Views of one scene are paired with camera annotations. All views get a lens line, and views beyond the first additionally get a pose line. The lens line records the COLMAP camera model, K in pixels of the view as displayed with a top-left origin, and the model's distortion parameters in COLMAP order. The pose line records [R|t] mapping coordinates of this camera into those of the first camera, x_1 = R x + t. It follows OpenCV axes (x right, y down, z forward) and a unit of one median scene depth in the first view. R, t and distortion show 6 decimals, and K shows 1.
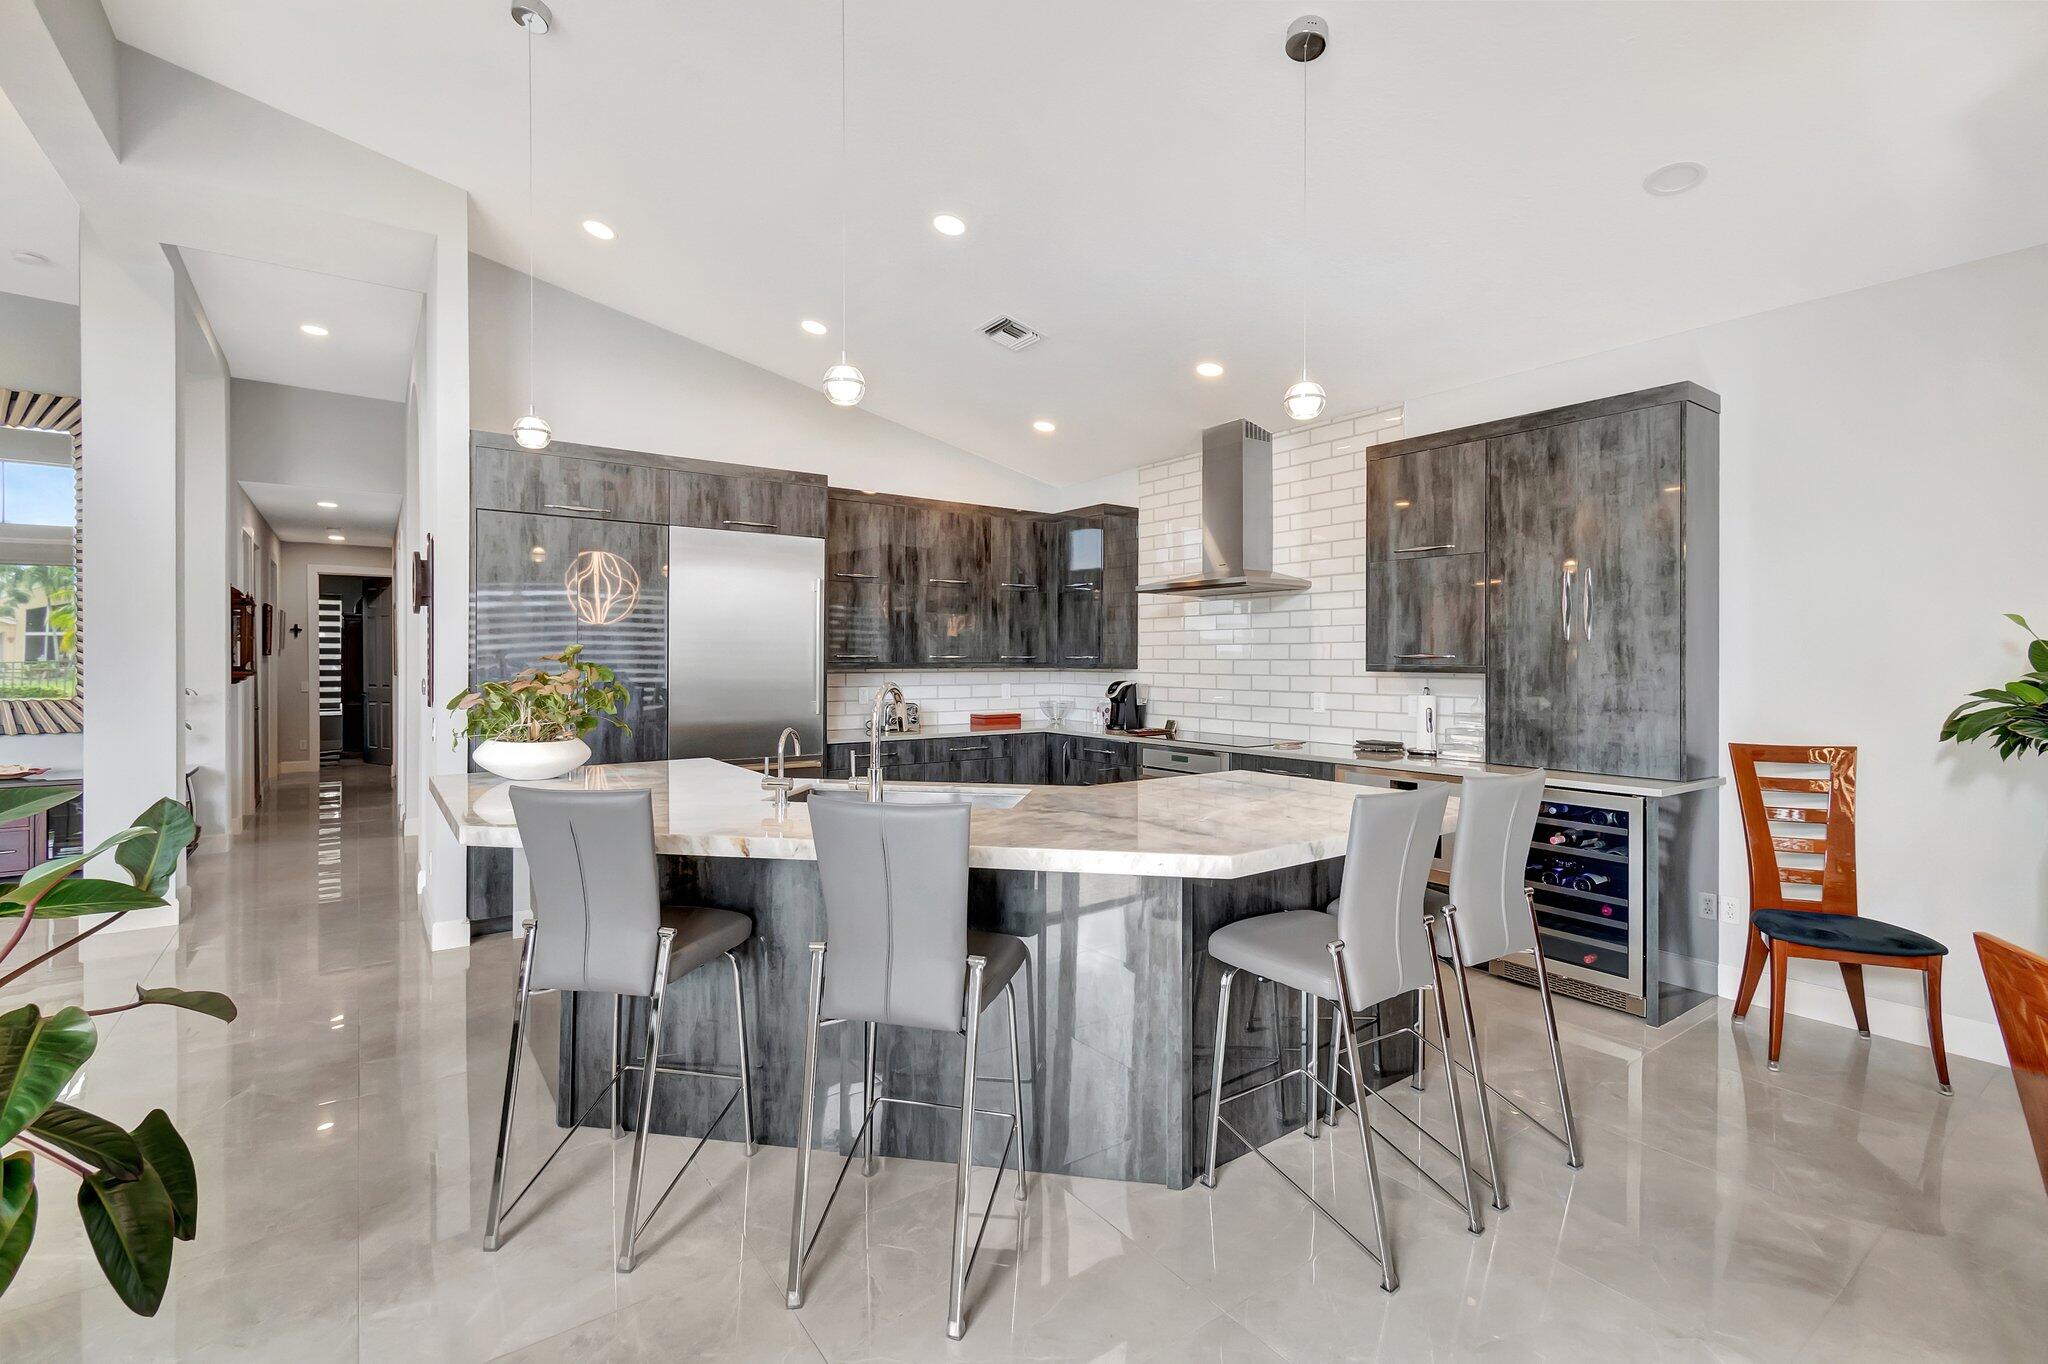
lens RADIAL K [[907.3, 0, 1015.1], [0, 907.3, 673.8], [0, 0, 1]] dist [0.001919, -0.000038]
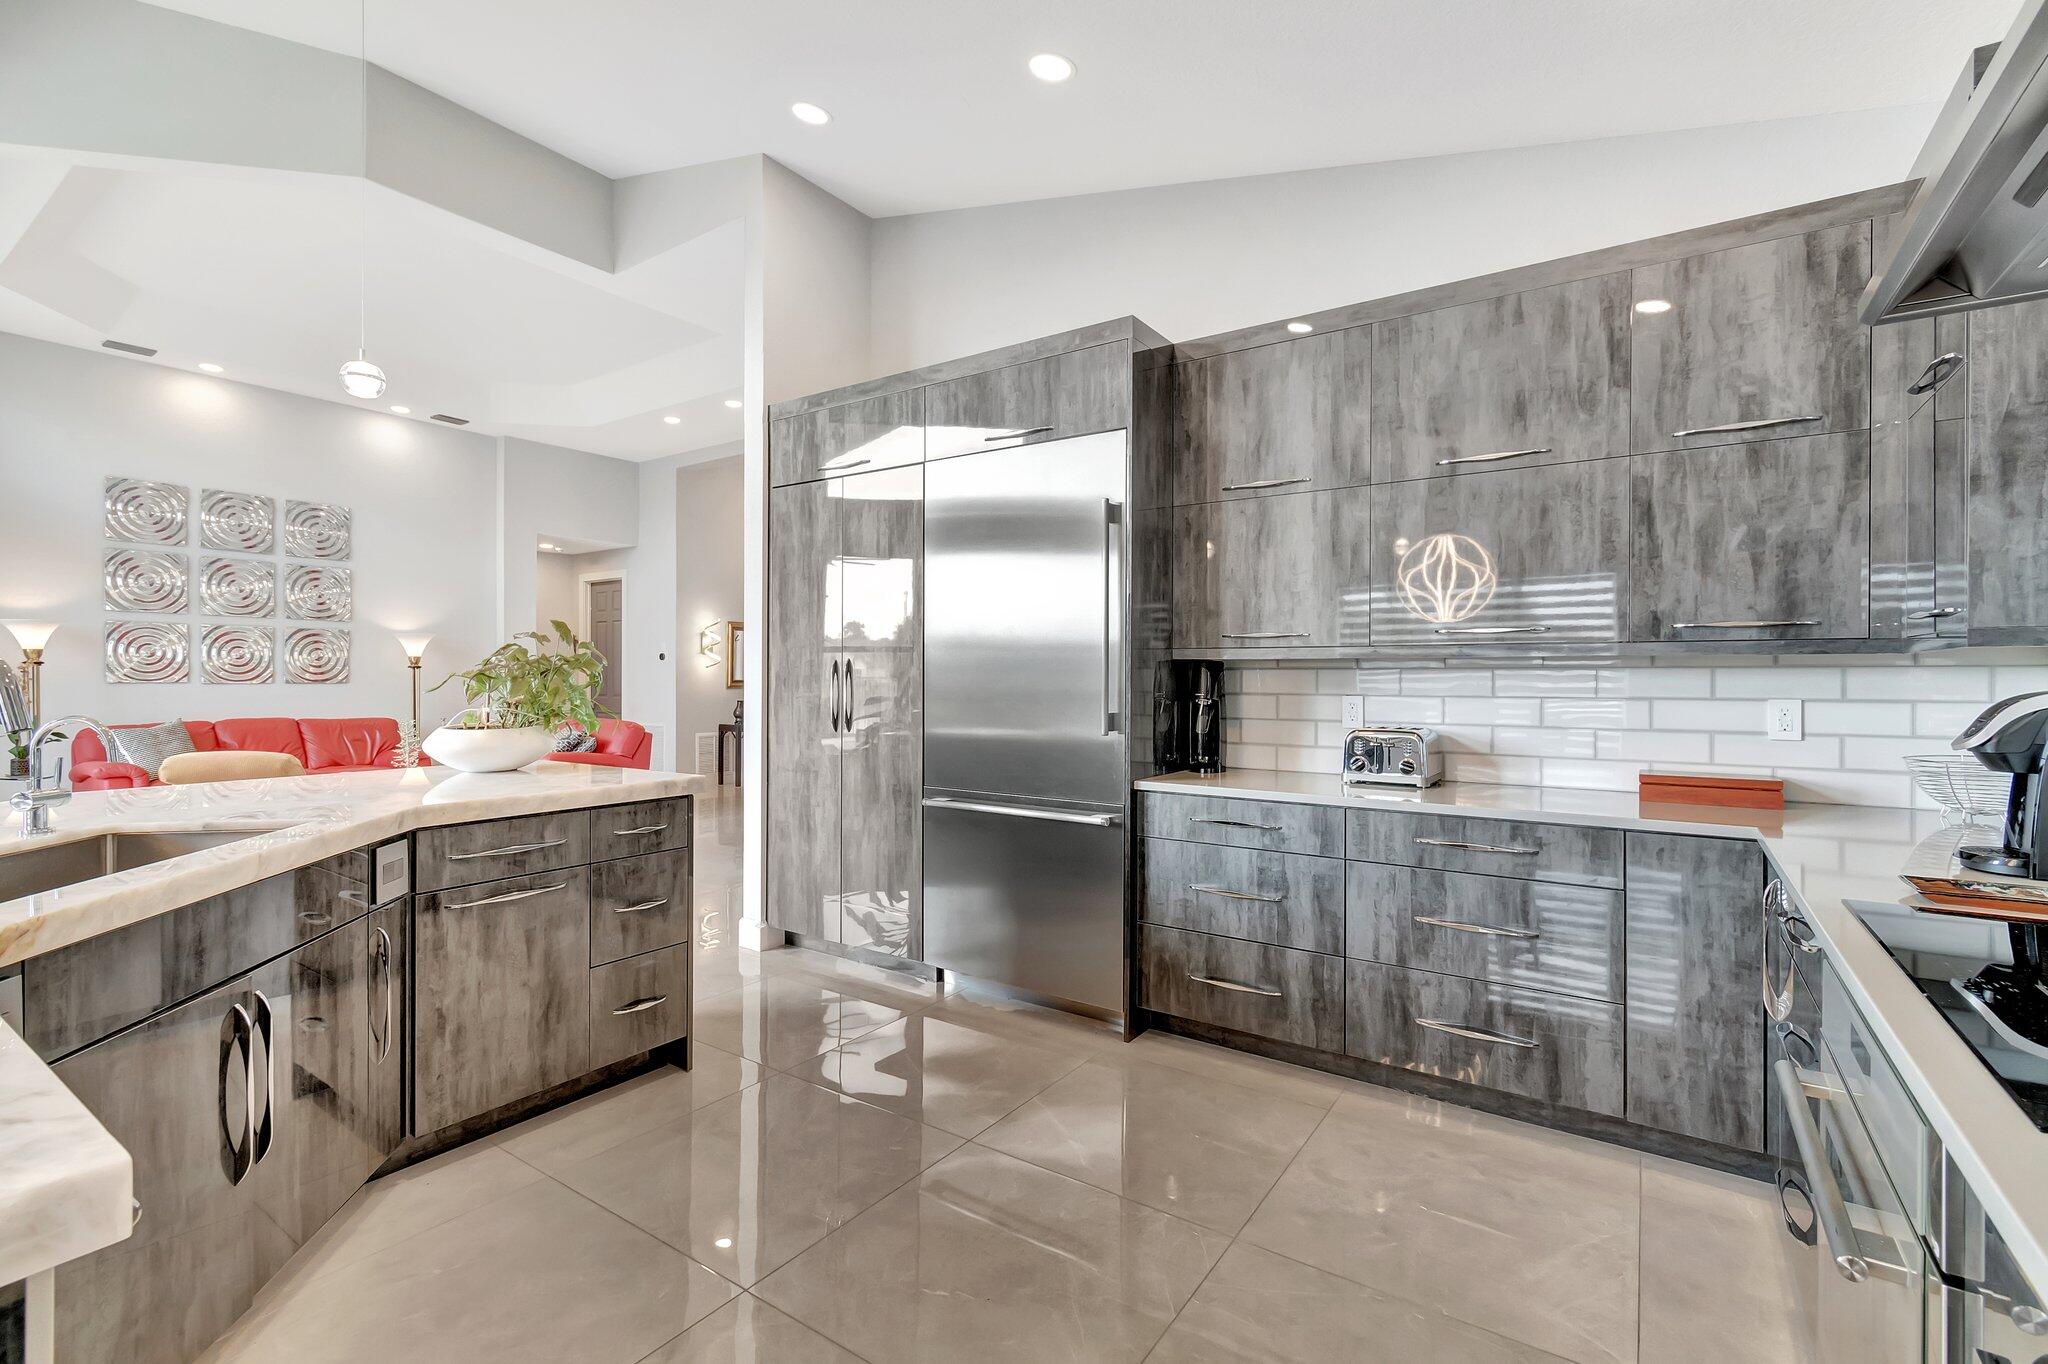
lens RADIAL K [[907.3, 0, 1015.1], [0, 907.3, 673.8], [0, 0, 1]] dist [0.001919, -0.000038]
pose [[0.336474, -0.003041, -0.941688, 0.316847], [-0.018434, 0.999782, -0.009815, 0.012962], [0.941512, 0.020662, 0.336345, 0.778393]]
